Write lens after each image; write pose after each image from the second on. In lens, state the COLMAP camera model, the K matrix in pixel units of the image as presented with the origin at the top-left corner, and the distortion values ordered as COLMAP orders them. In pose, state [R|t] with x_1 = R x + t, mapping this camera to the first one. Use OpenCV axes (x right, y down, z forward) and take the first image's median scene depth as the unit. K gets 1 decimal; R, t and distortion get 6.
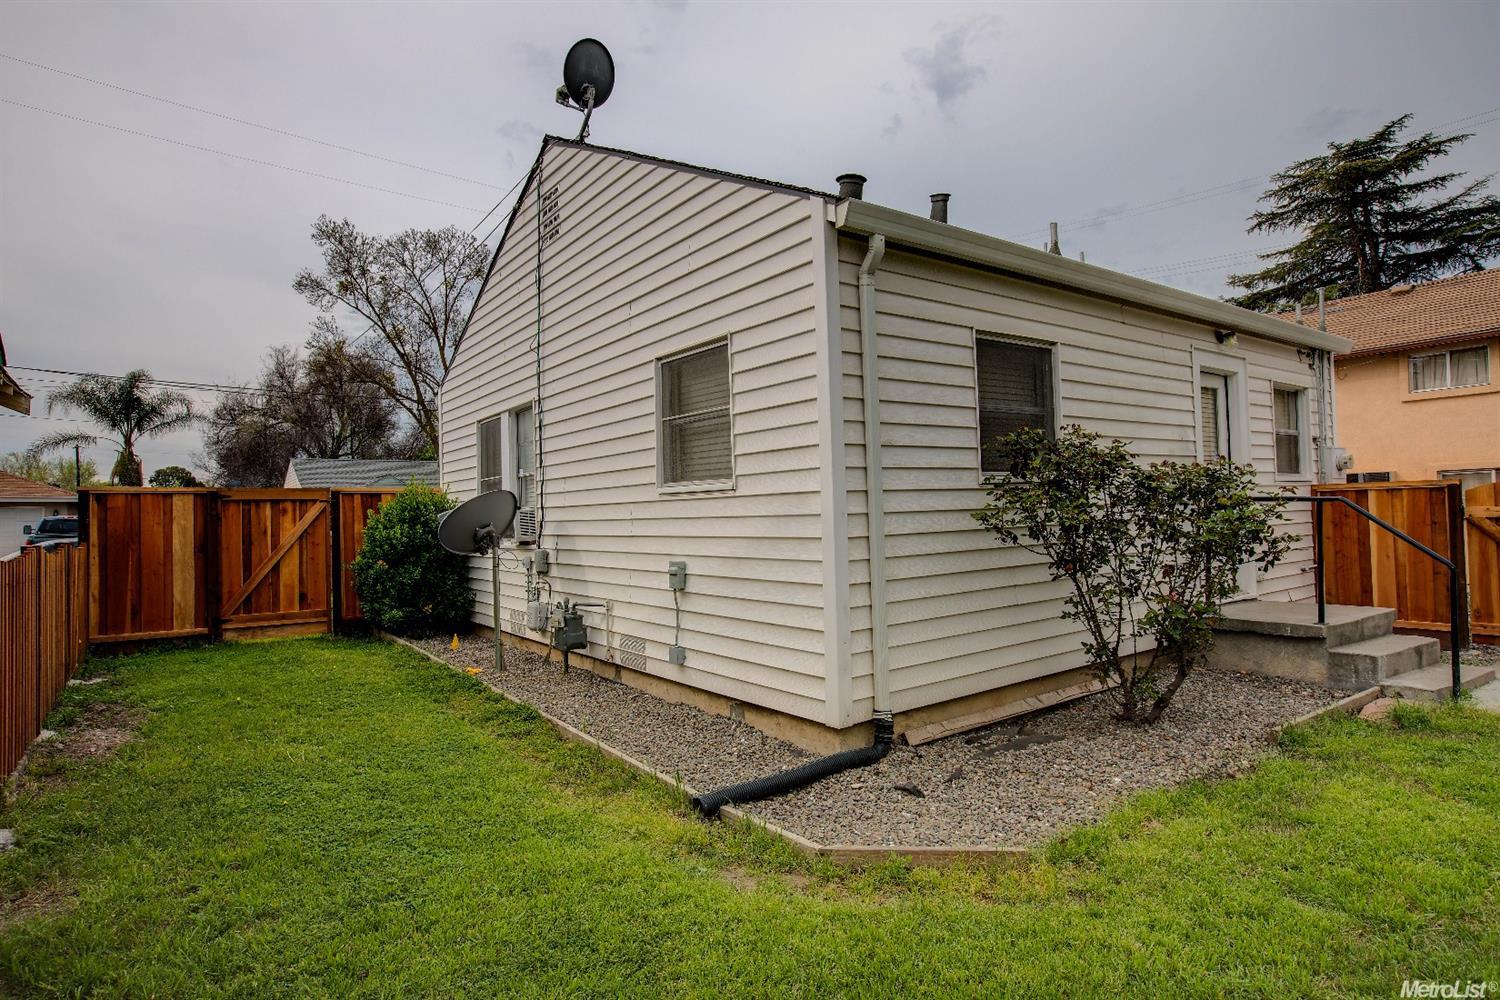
lens RADIAL K [[813.3, 0, 750.0], [0, 813.3, 500.0], [0, 0, 1]] dist [-0.016348, 0.000500]
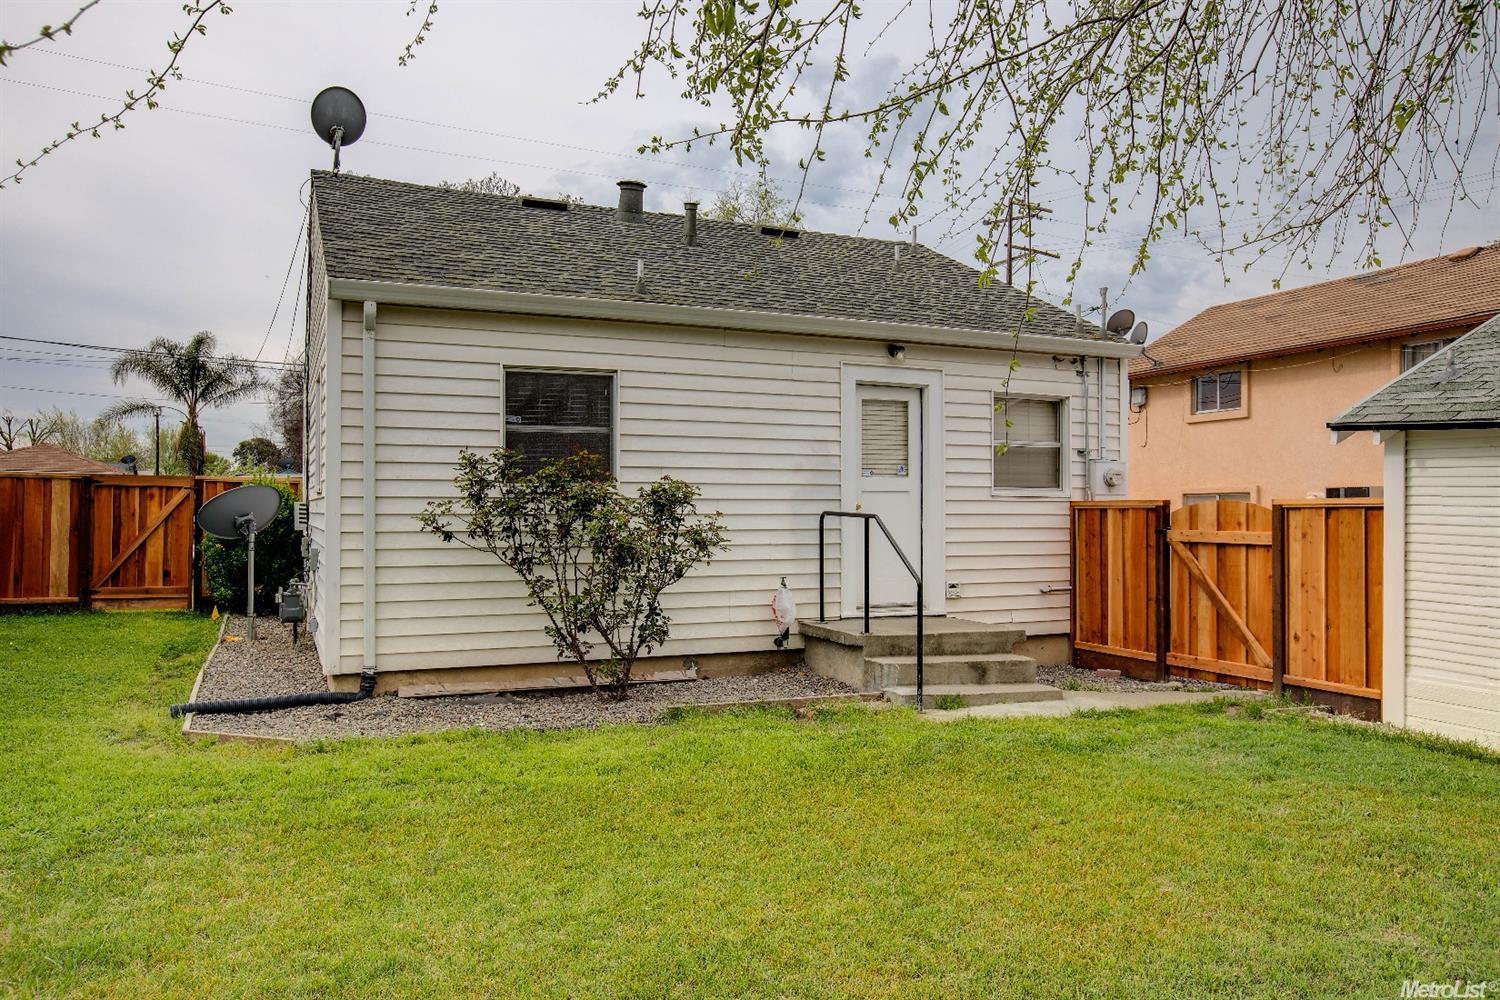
lens RADIAL K [[1057.7, 0, 750.0], [0, 1057.7, 500.0], [0, 0, 1]] dist [0.003403, 0.003602]
pose [[0.977563, 0.029710, -0.208539, 0.535363], [-0.027773, 0.999540, 0.012215, -0.021947], [0.208806, -0.006149, 0.977938, -0.251947]]
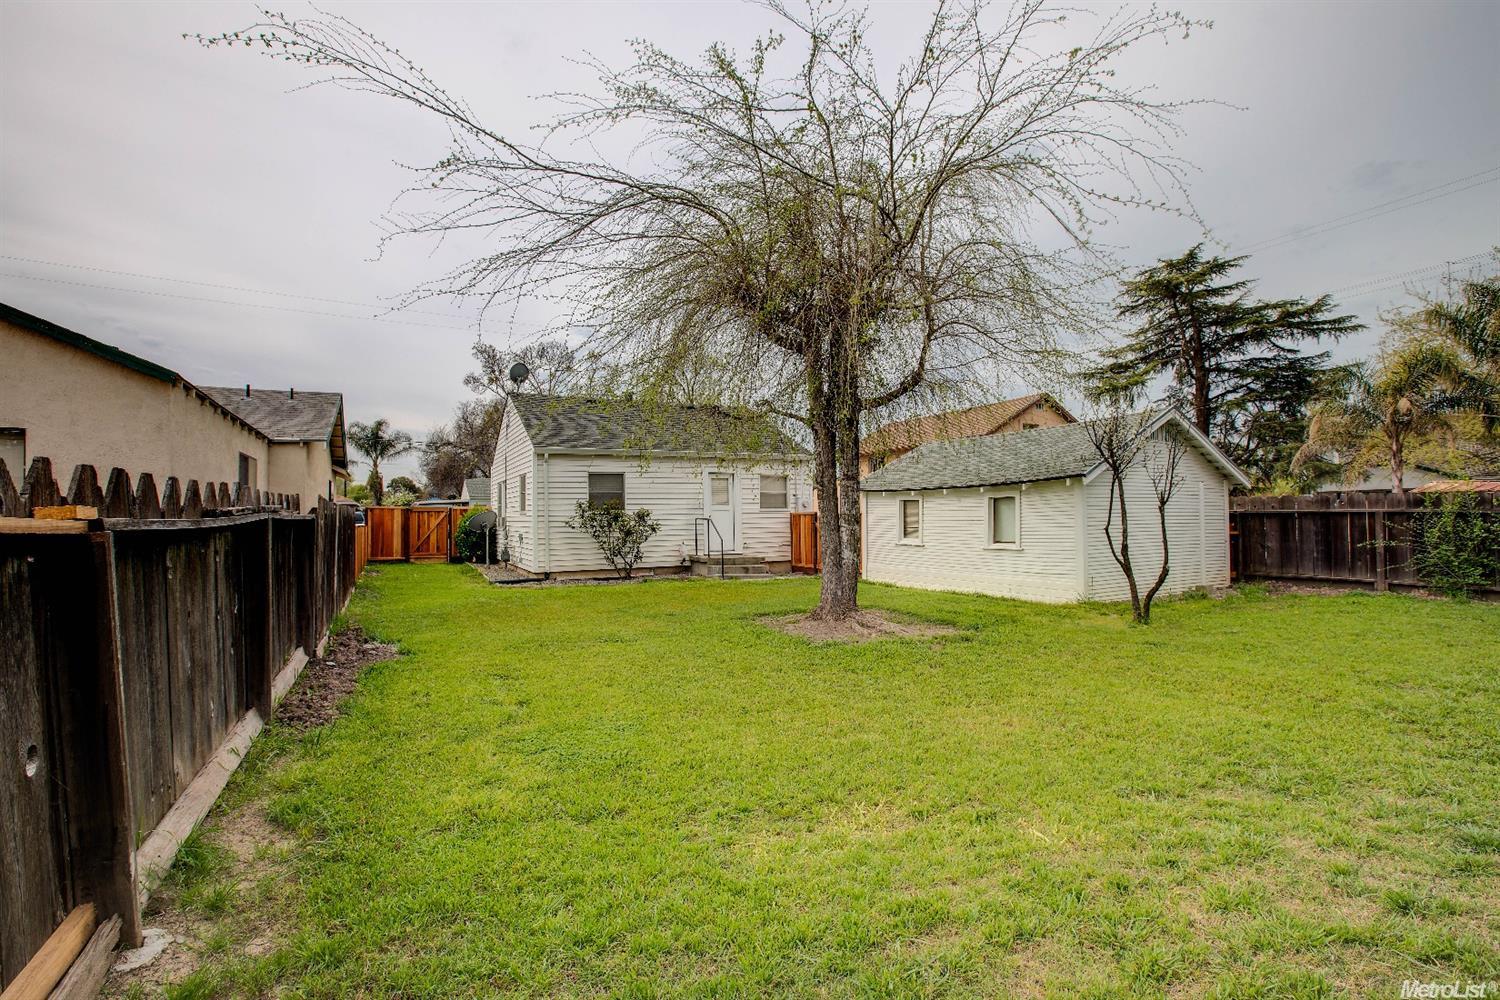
lens RADIAL K [[684.0, 0, 750.0], [0, 684.0, 500.0], [0, 0, 1]] dist [-0.048704, -0.000061]
pose [[0.989181, 0.013110, -0.146113, 0.807767], [-0.013503, 0.999907, -0.001696, -0.048617], [0.146077, 0.003651, 0.989267, -1.082183]]
